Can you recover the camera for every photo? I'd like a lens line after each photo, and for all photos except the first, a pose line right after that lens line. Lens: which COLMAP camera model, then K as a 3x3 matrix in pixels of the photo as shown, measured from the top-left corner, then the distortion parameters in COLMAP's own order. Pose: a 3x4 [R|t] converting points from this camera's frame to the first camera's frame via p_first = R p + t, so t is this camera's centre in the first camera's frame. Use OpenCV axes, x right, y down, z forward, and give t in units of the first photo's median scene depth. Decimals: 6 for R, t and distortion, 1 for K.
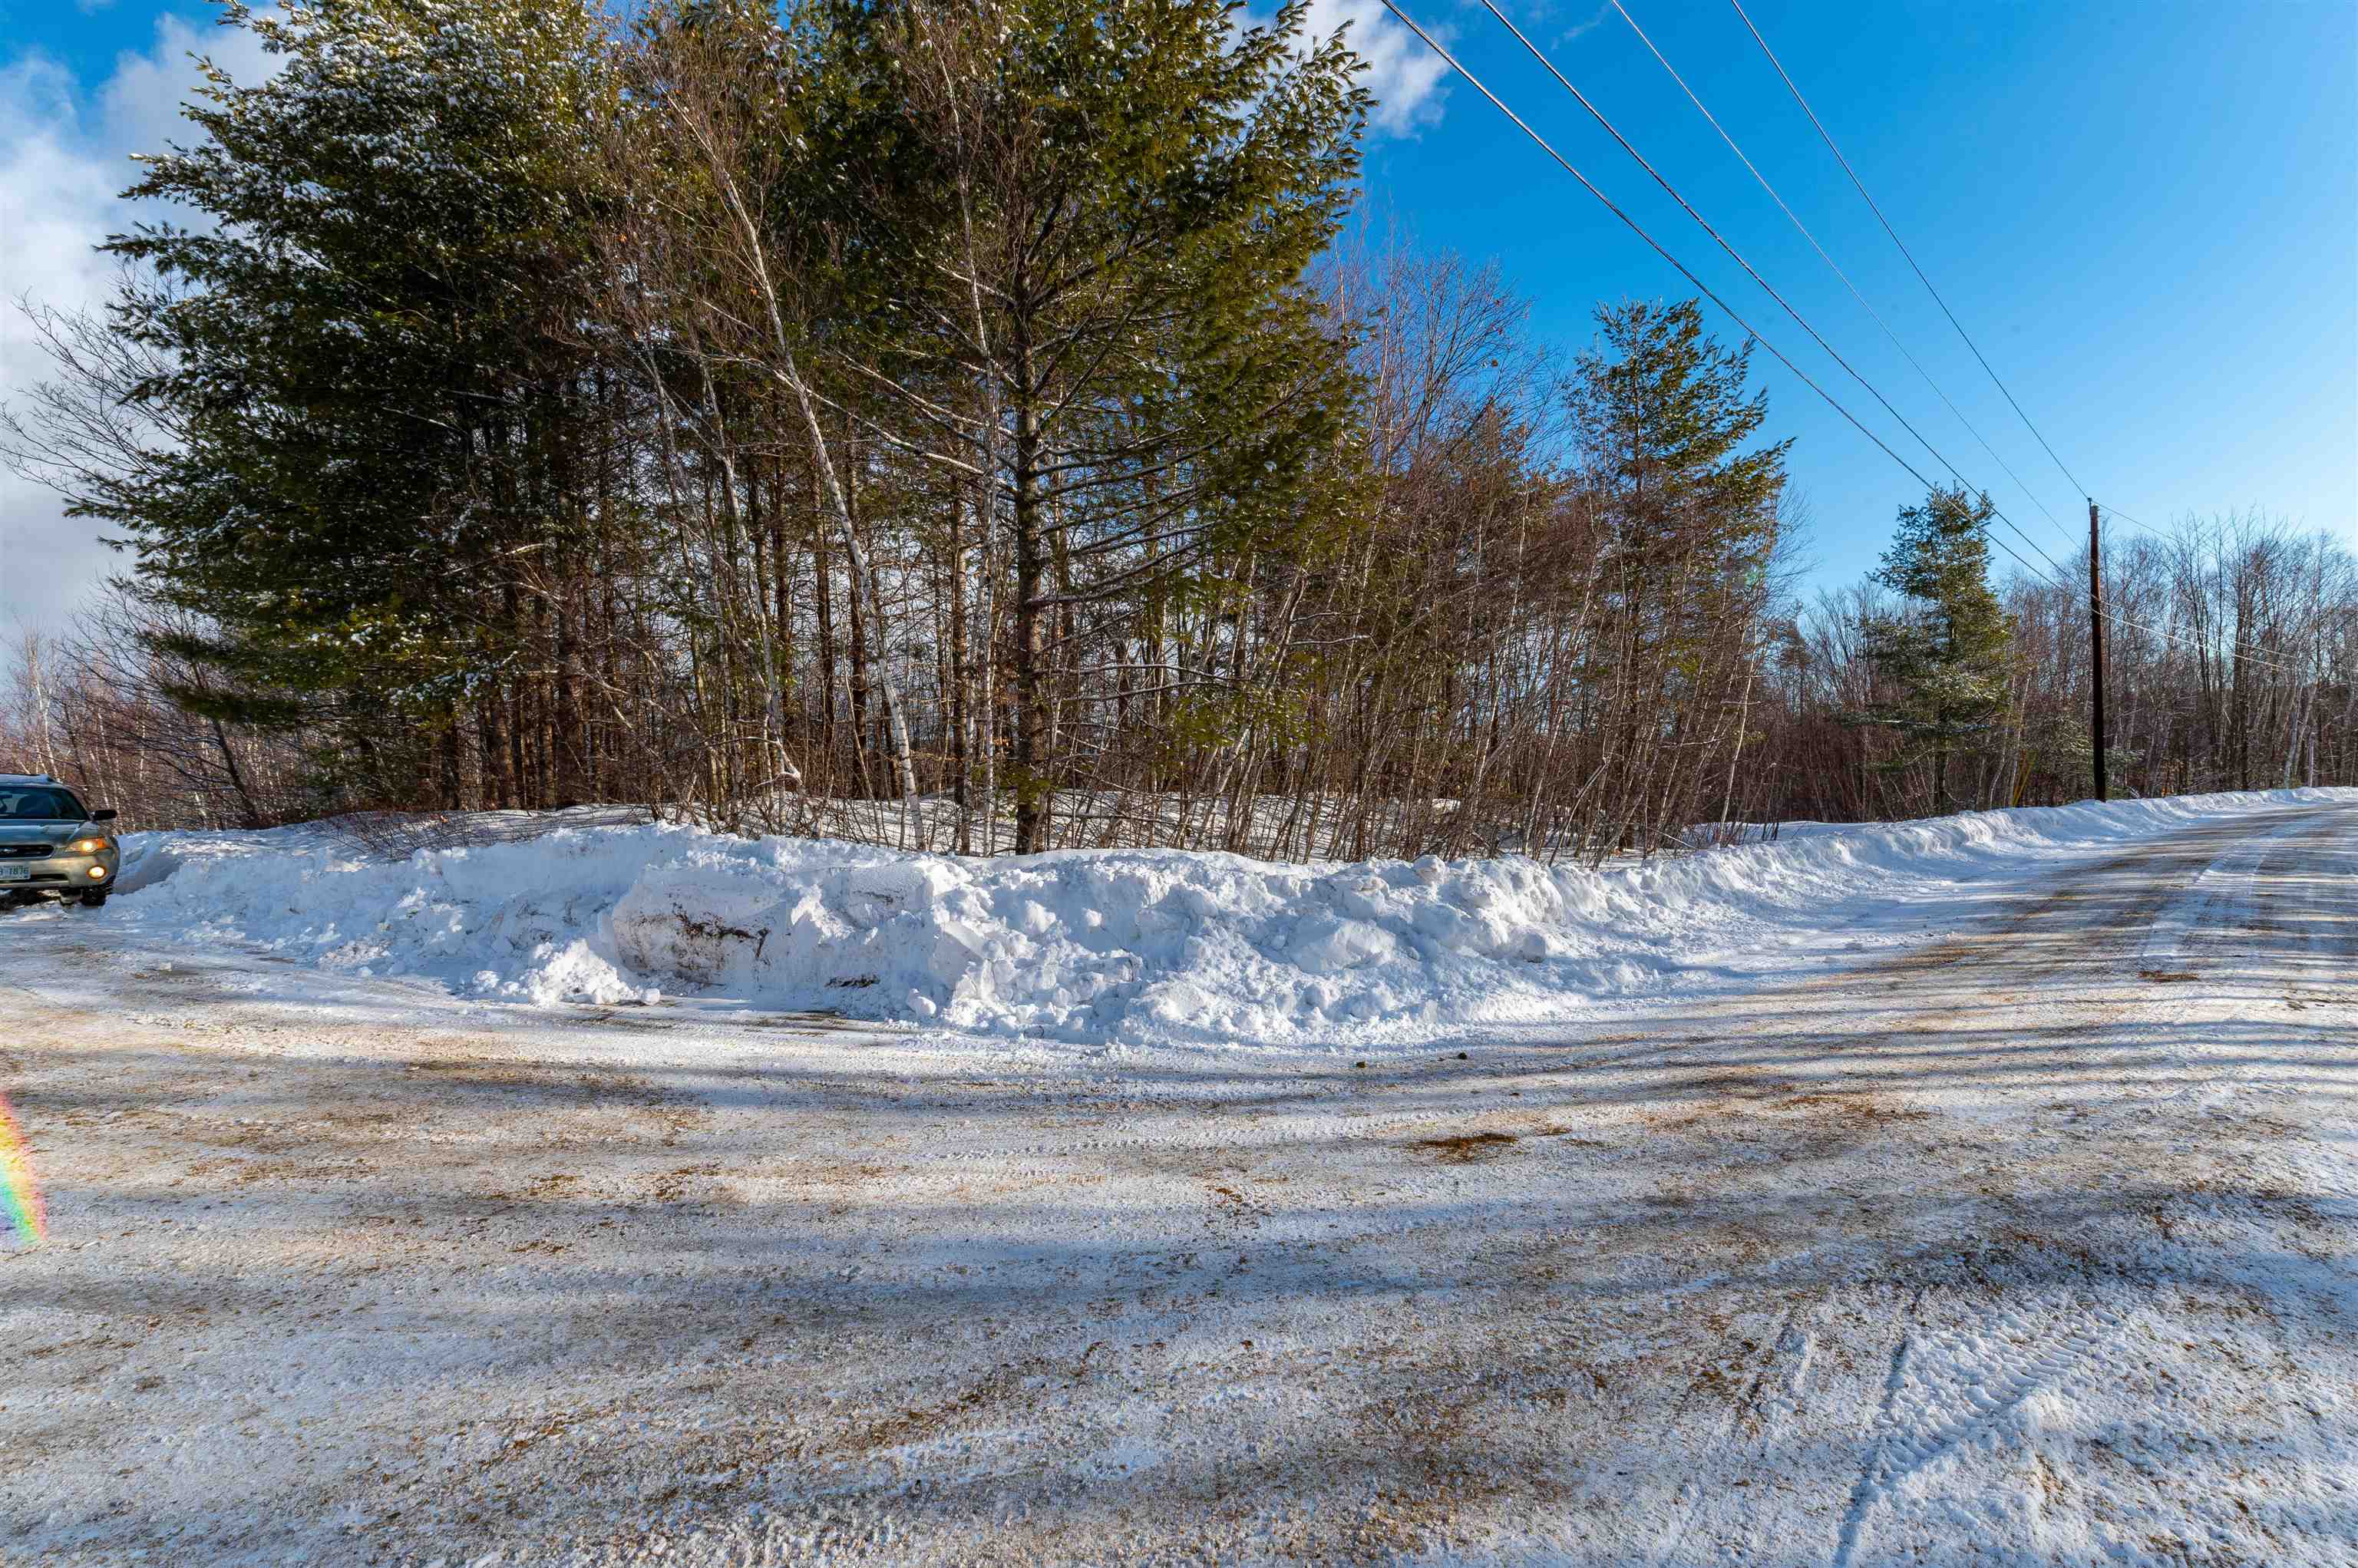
lens RADIAL K [[1029.2, 0, 1179.0], [0, 1029.2, 784.0], [0, 0, 1]] dist [0.000873, 0.000675]
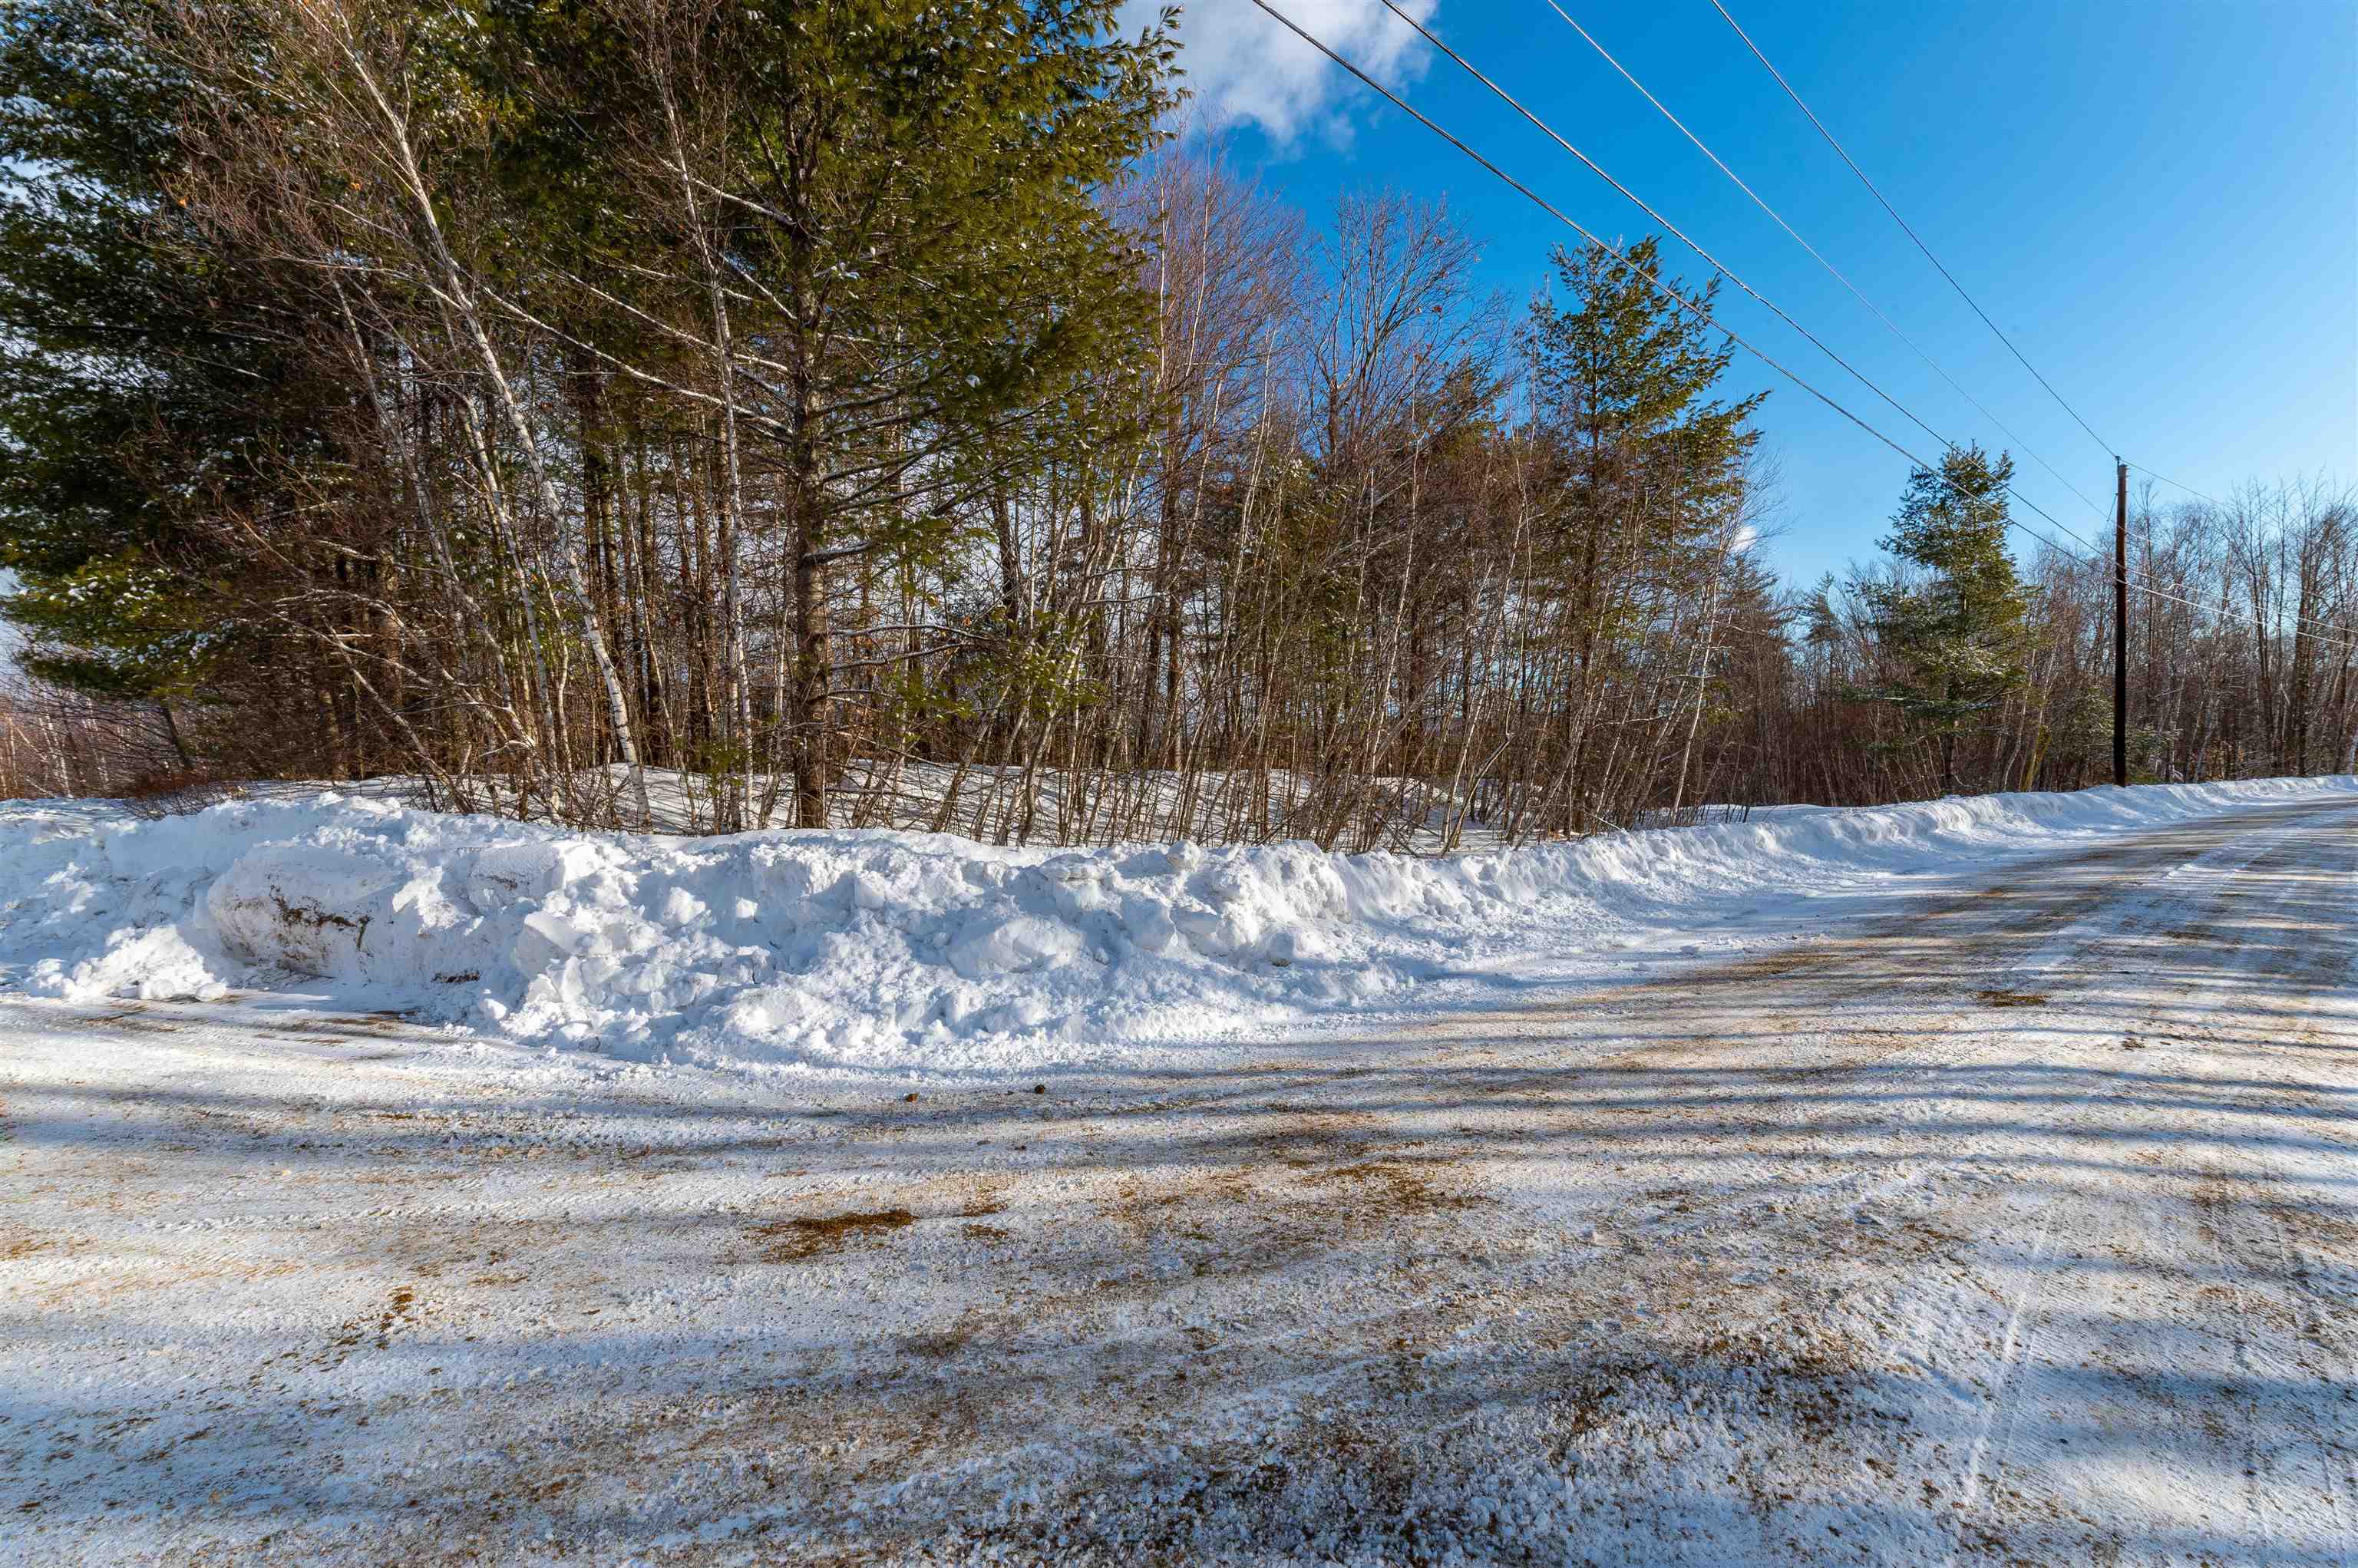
lens RADIAL K [[1020.0, 0, 1179.0], [0, 1020.0, 784.0], [0, 0, 1]] dist [0.001854, -0.000195]
pose [[0.998839, 0.008632, -0.047386, 0.282465], [-0.007582, 0.999723, 0.022284, 0.002197], [0.047565, -0.021899, 0.998628, 0.134972]]
